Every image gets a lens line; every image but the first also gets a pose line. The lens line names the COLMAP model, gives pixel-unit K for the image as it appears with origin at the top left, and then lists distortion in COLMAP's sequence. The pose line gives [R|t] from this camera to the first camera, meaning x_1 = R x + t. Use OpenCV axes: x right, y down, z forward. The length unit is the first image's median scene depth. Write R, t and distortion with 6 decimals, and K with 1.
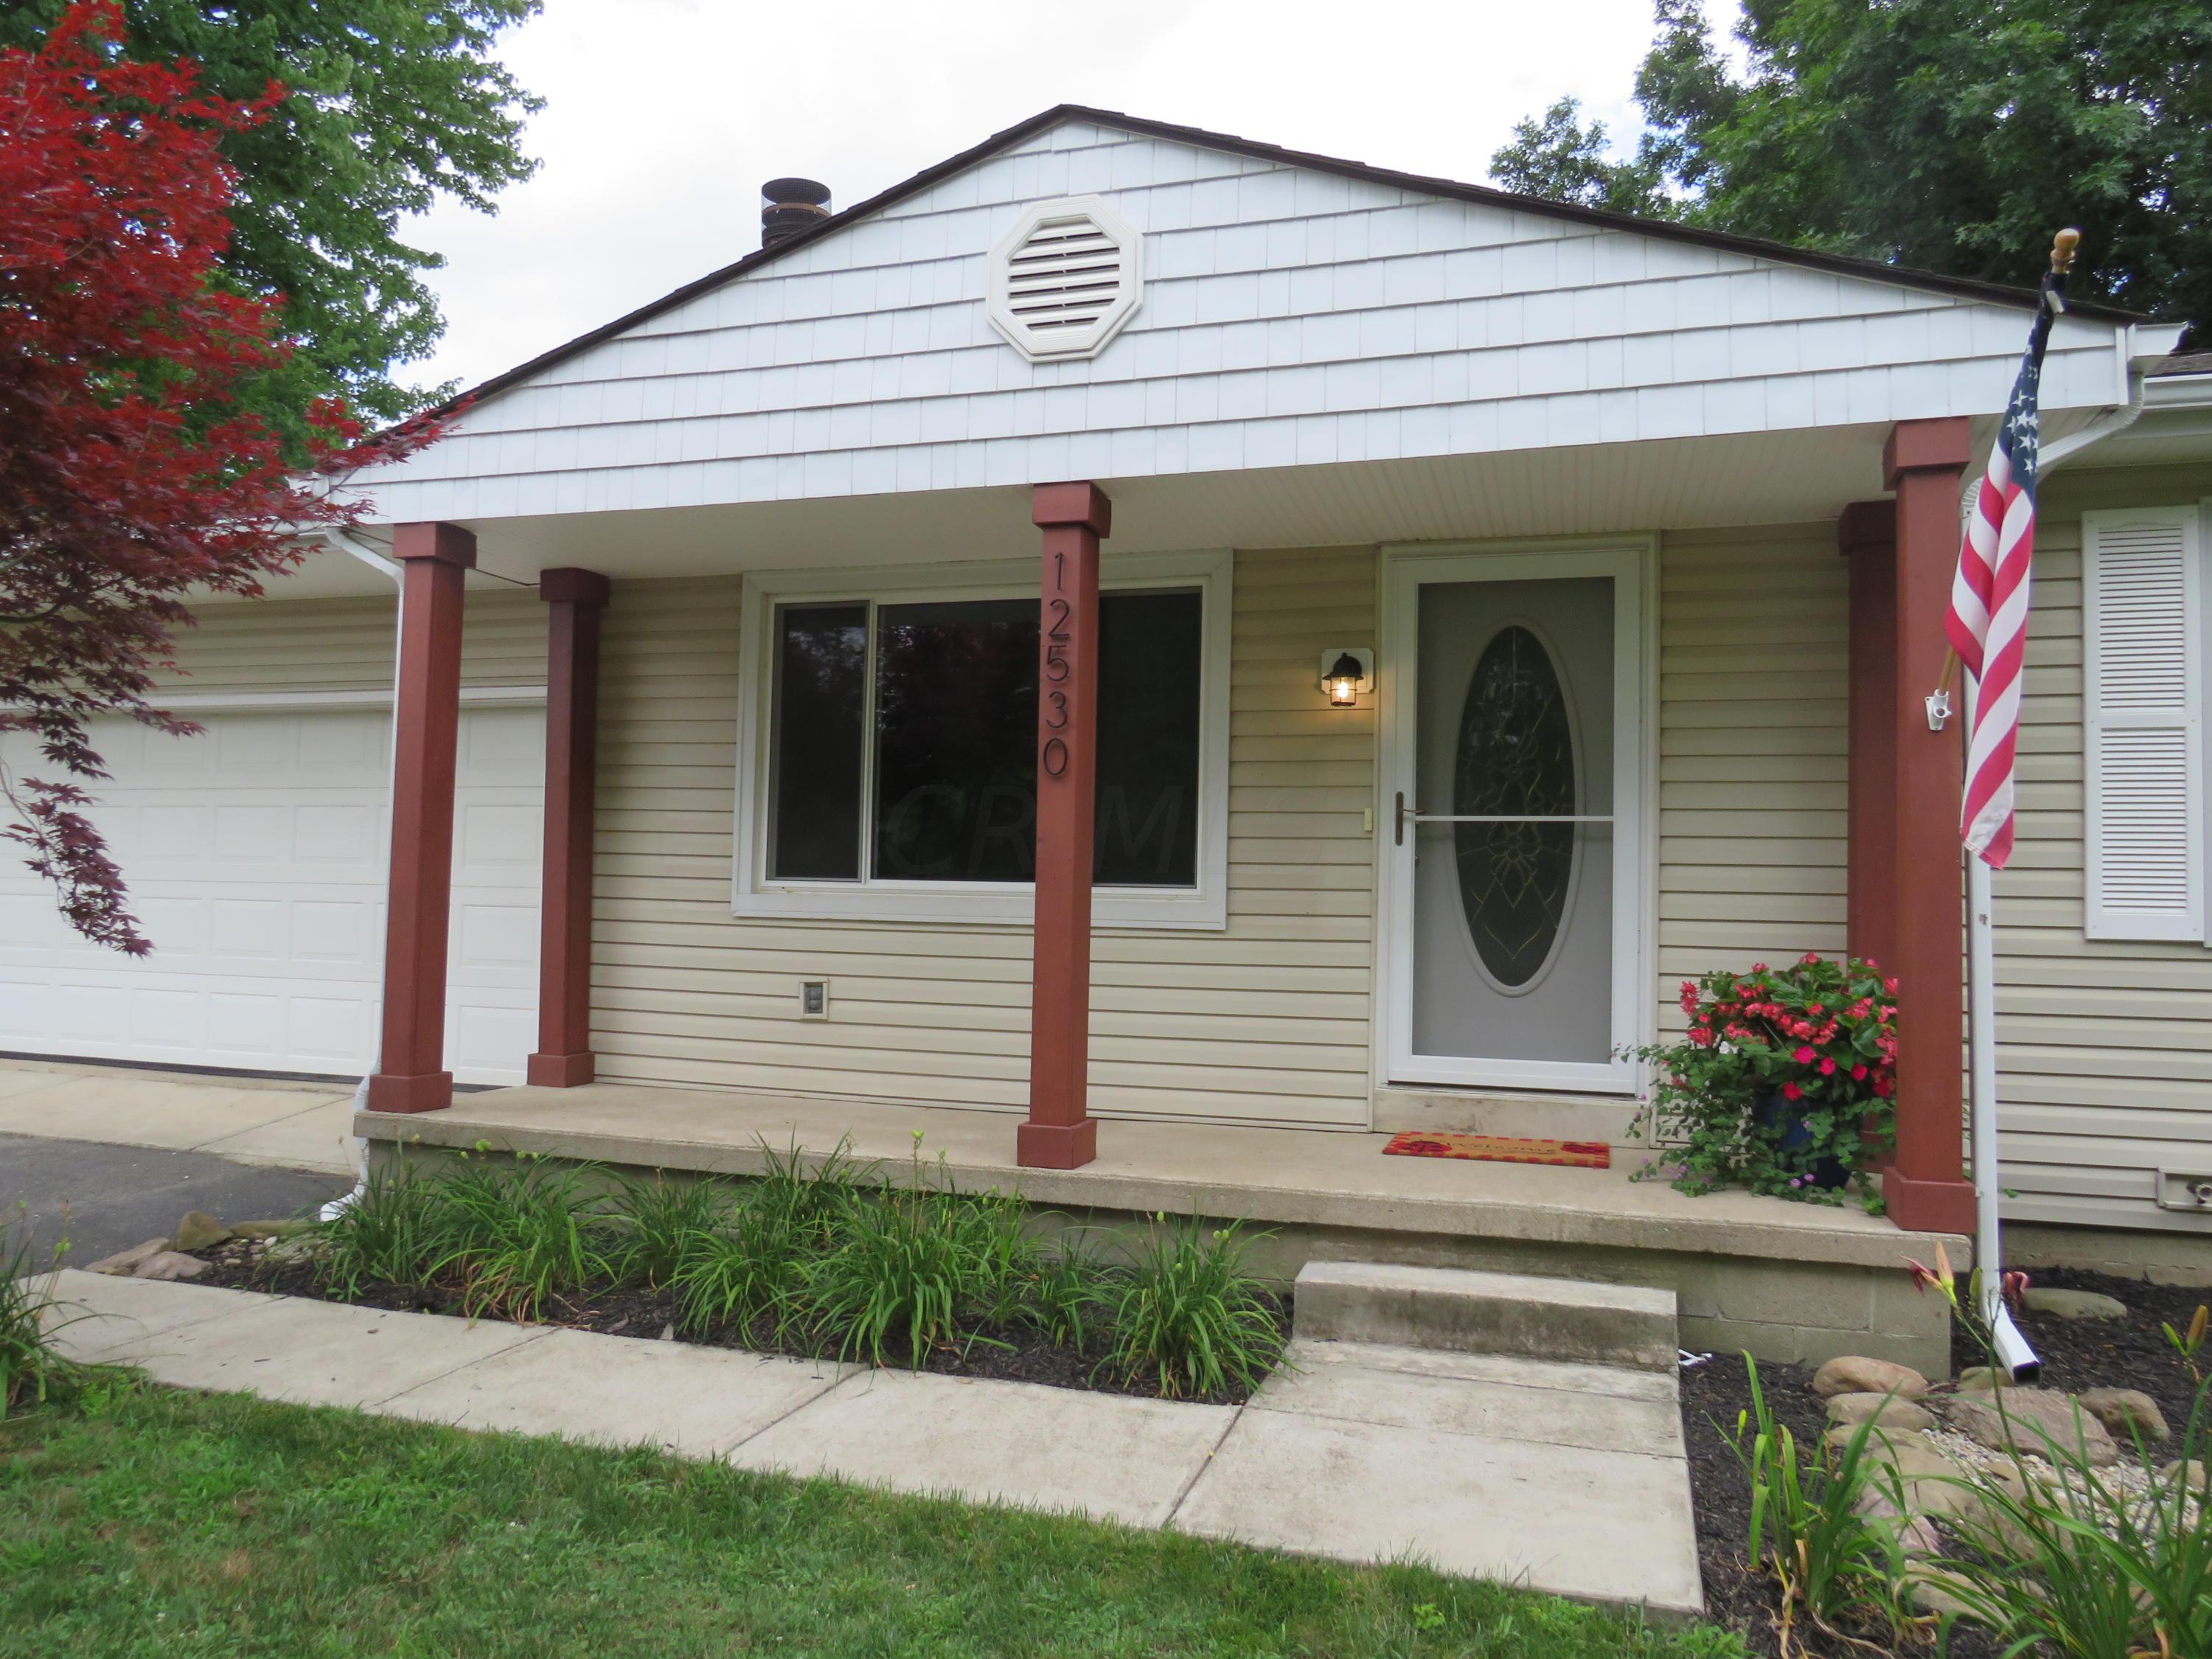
lens RADIAL K [[1544.8, 0, 1107.3], [0, 1544.8, 827.8], [0, 0, 1]] dist [-0.026028, 0.000105]
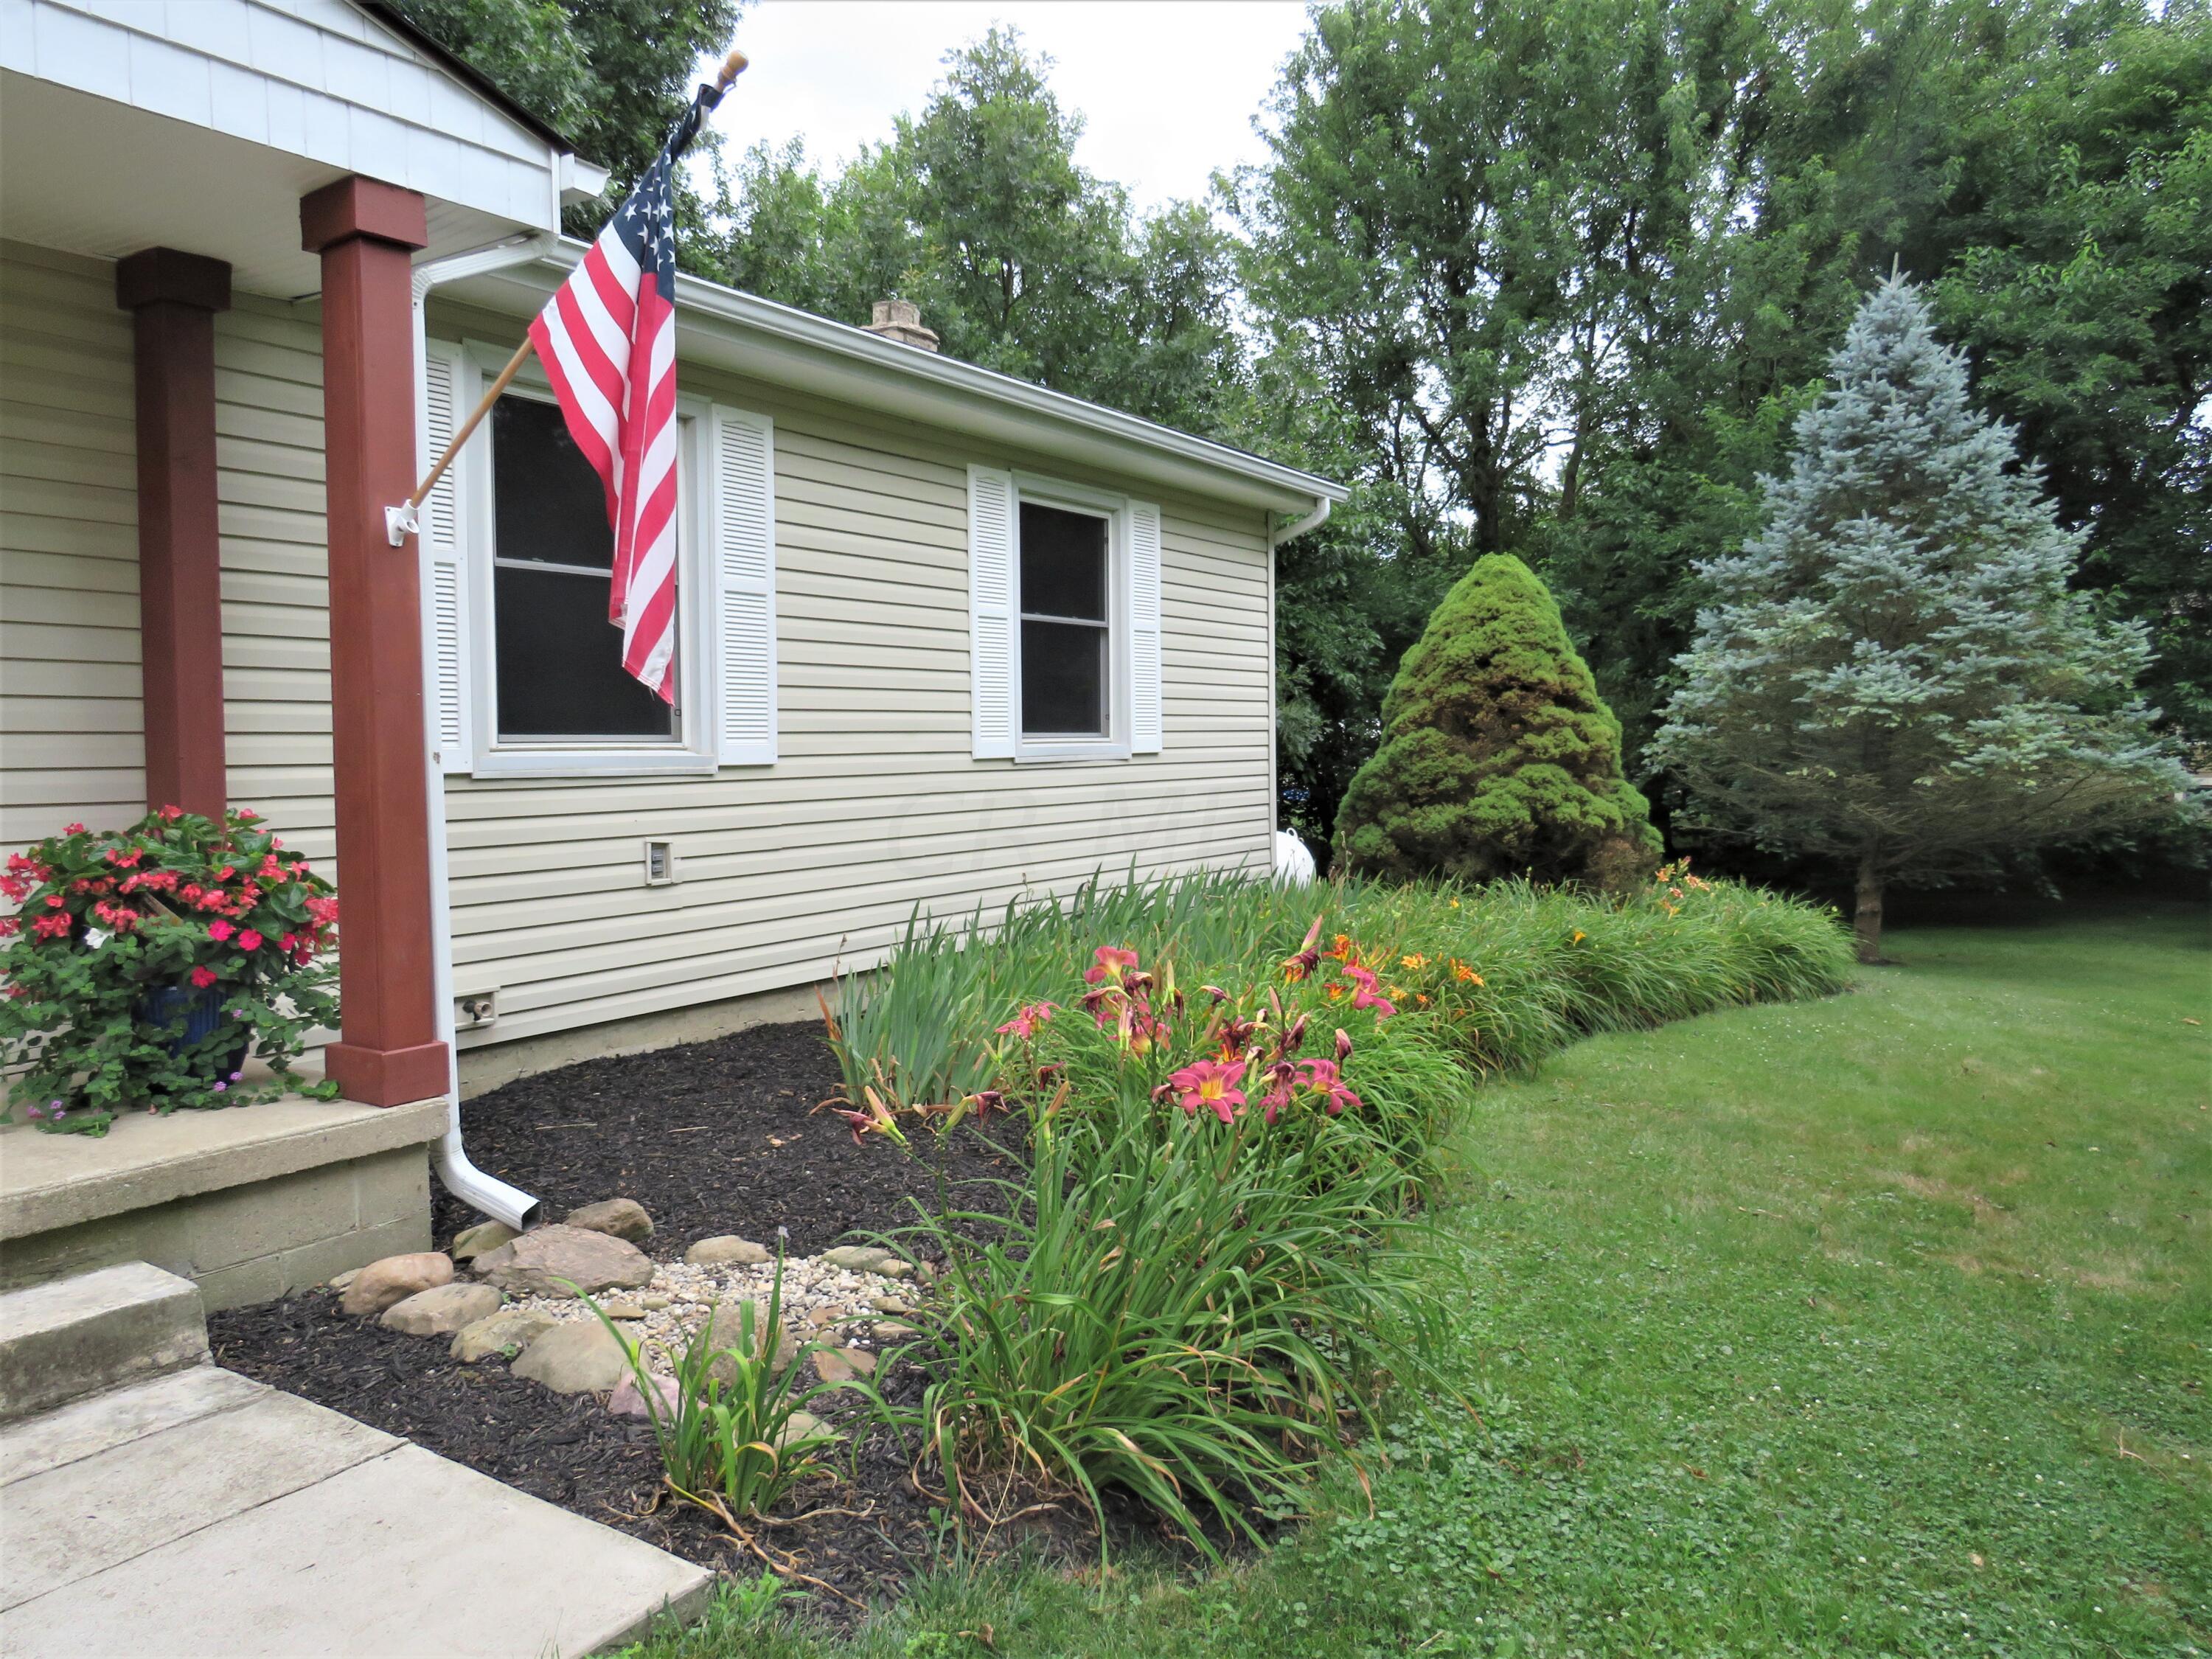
lens RADIAL K [[1544.8, 0, 1107.1], [0, 1544.8, 827.6], [0, 0, 1]] dist [-0.026028, 0.000105]
pose [[0.259847, -0.072783, 0.962903, -0.220692], [-0.034519, 0.995818, 0.084586, 0.009198], [-0.965033, -0.055218, 0.256247, 0.370216]]
